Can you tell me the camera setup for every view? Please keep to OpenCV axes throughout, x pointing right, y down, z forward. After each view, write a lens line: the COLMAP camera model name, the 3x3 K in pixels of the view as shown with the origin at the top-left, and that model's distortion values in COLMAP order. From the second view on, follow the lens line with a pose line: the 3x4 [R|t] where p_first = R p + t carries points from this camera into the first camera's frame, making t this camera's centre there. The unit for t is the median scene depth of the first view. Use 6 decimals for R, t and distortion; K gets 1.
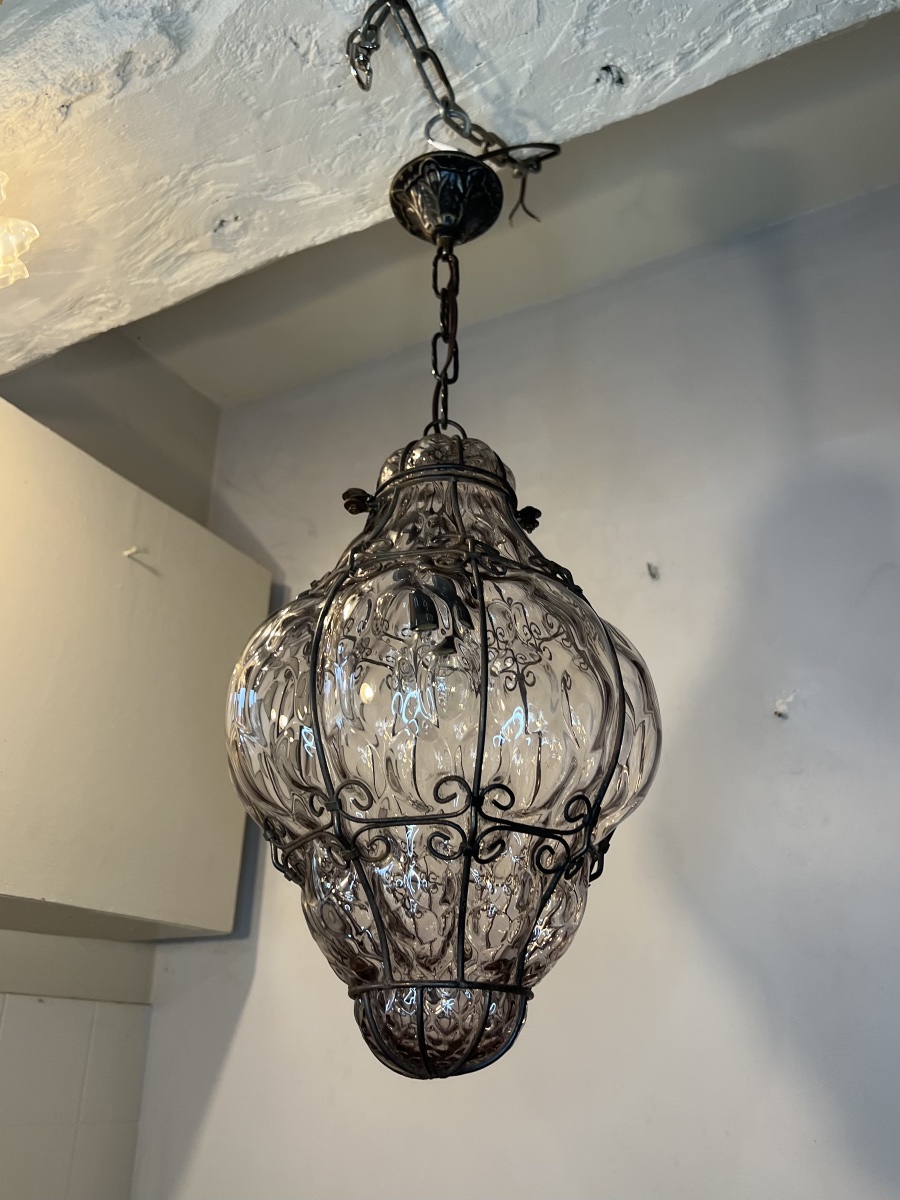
lens RADIAL K [[999.3, 0, 458.7], [0, 999.3, 577.8], [0, 0, 1]] dist [0.012761, -0.005268]
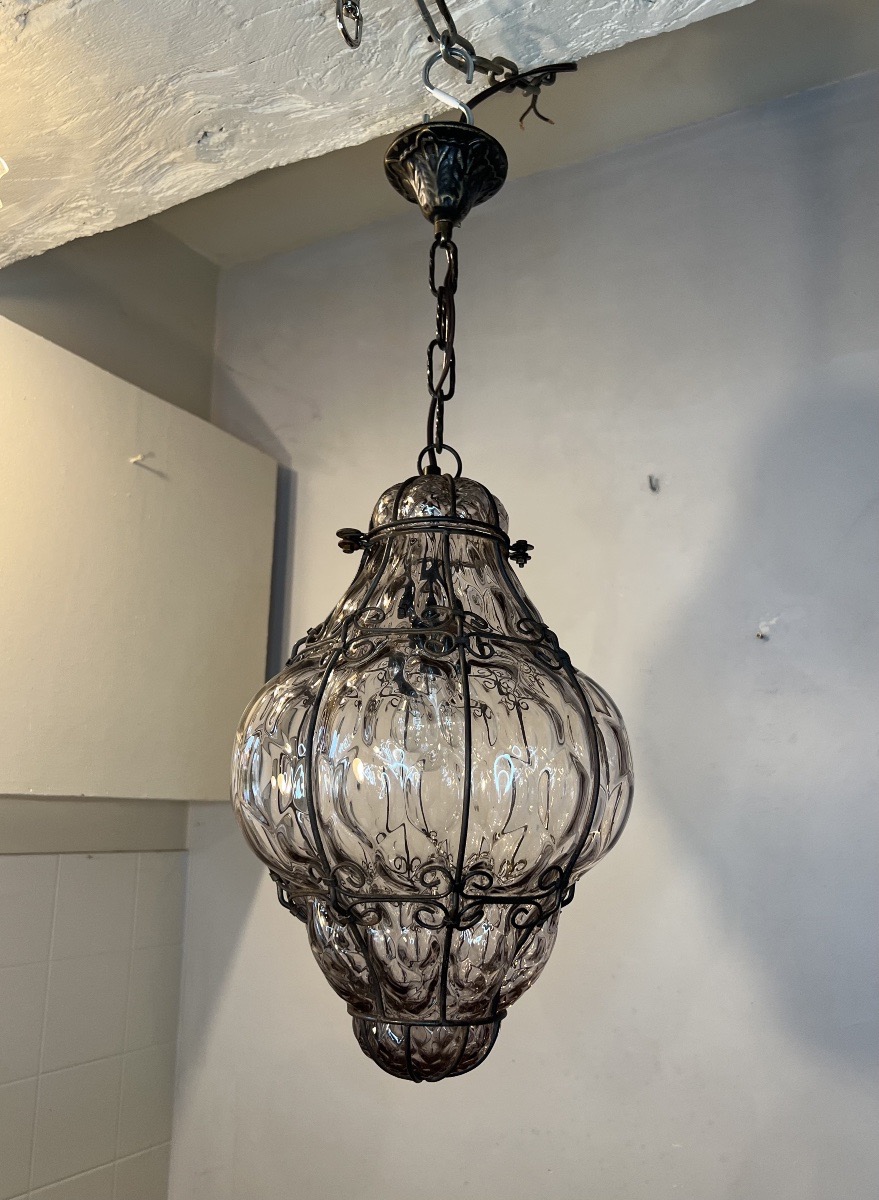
lens RADIAL K [[959.9, 0, 461.9], [0, 959.9, 651.2], [0, 0, 1]] dist [0.010163, -0.008107]
pose [[0.999844, 0.017106, -0.004476, 0.012340], [-0.015158, 0.959567, 0.281072, -0.179458], [0.009103, -0.280960, 0.959676, 0.026842]]
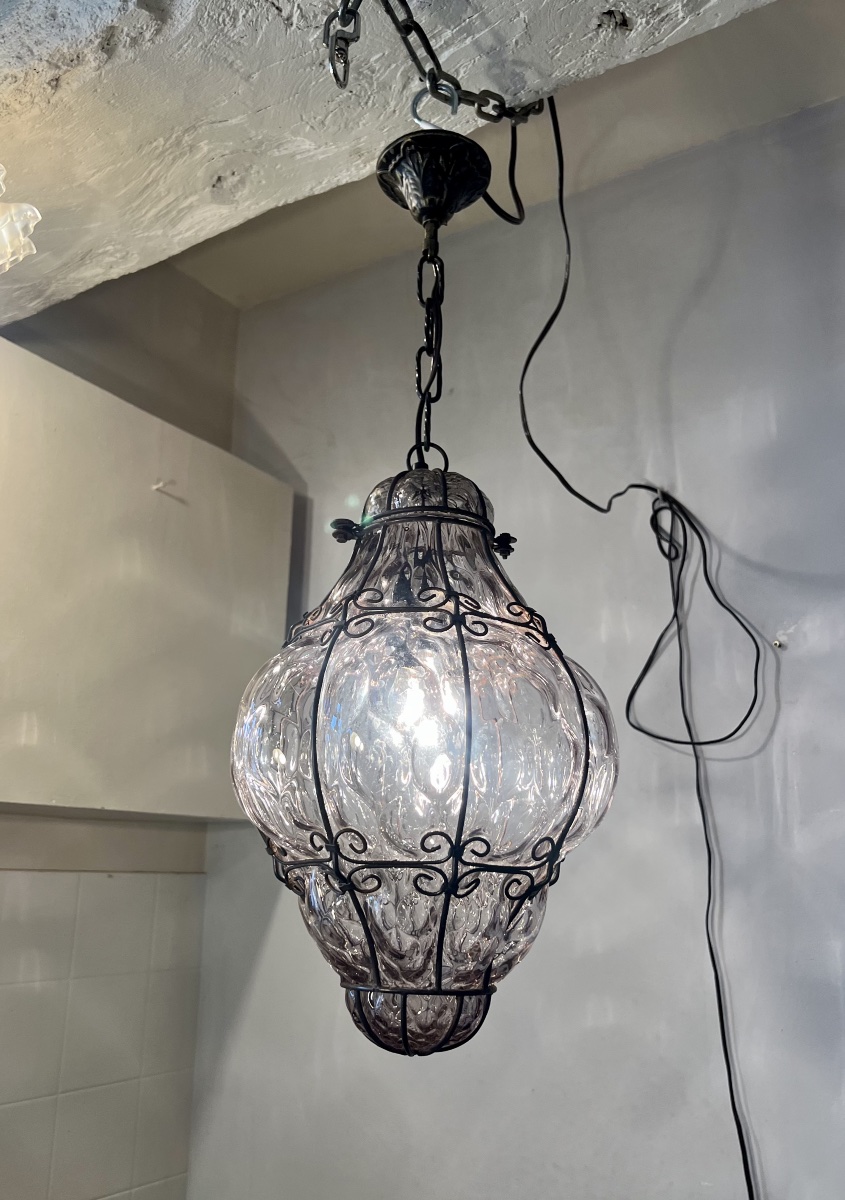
lens RADIAL K [[985.8, 0, 404.7], [0, 985.8, 619.3], [0, 0, 1]] dist [0.002557, 0.006721]
pose [[0.995395, 0.000923, -0.095853, 0.047397], [0.018898, 0.978439, 0.205670, -0.148402], [0.093976, -0.206534, 0.973916, -0.027554]]
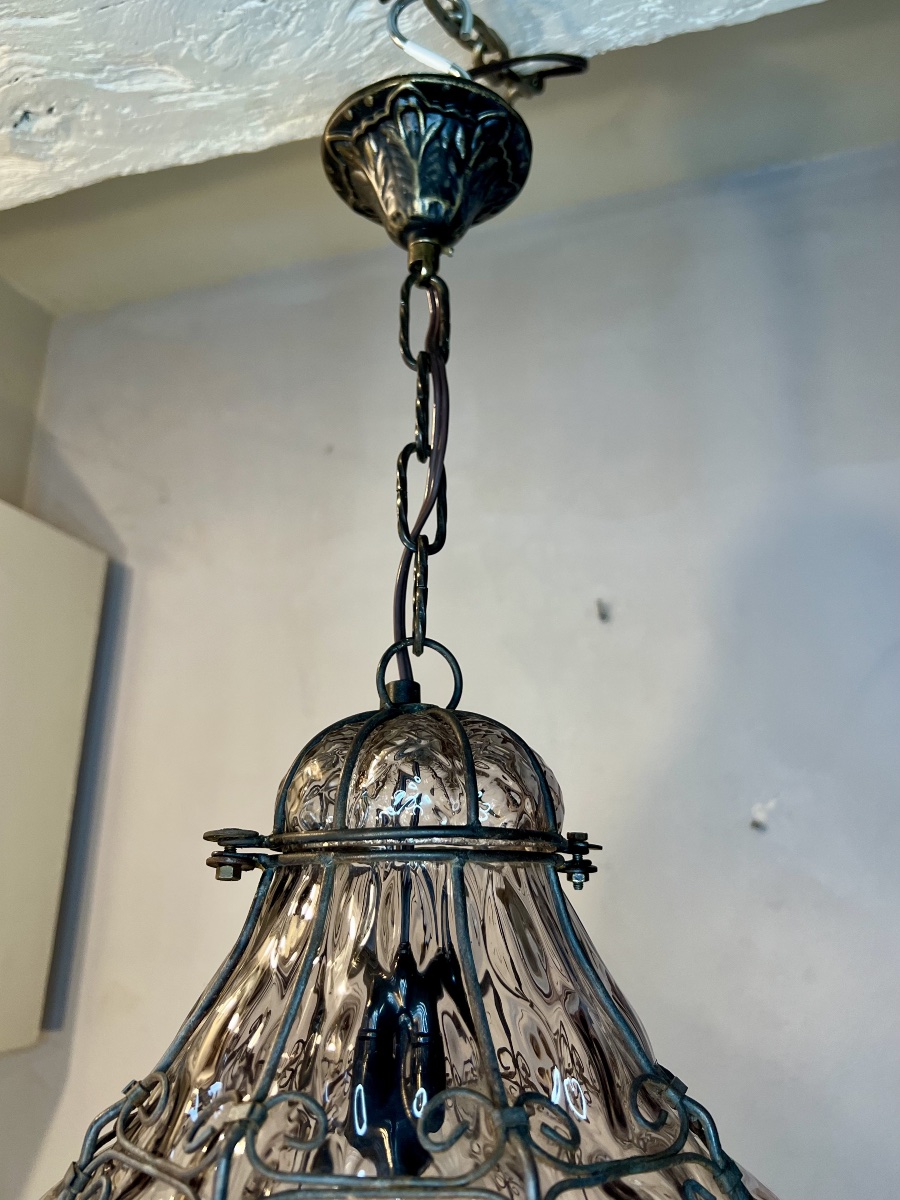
lens RADIAL K [[979.7, 0, 445.6], [0, 979.7, 553.8], [0, 0, 1]] dist [0.008971, -0.008589]
pose [[0.989744, 0.054027, 0.132244, -0.054317], [-0.068567, 0.991785, 0.107983, -0.200723], [-0.125323, -0.115943, 0.985318, 0.402759]]
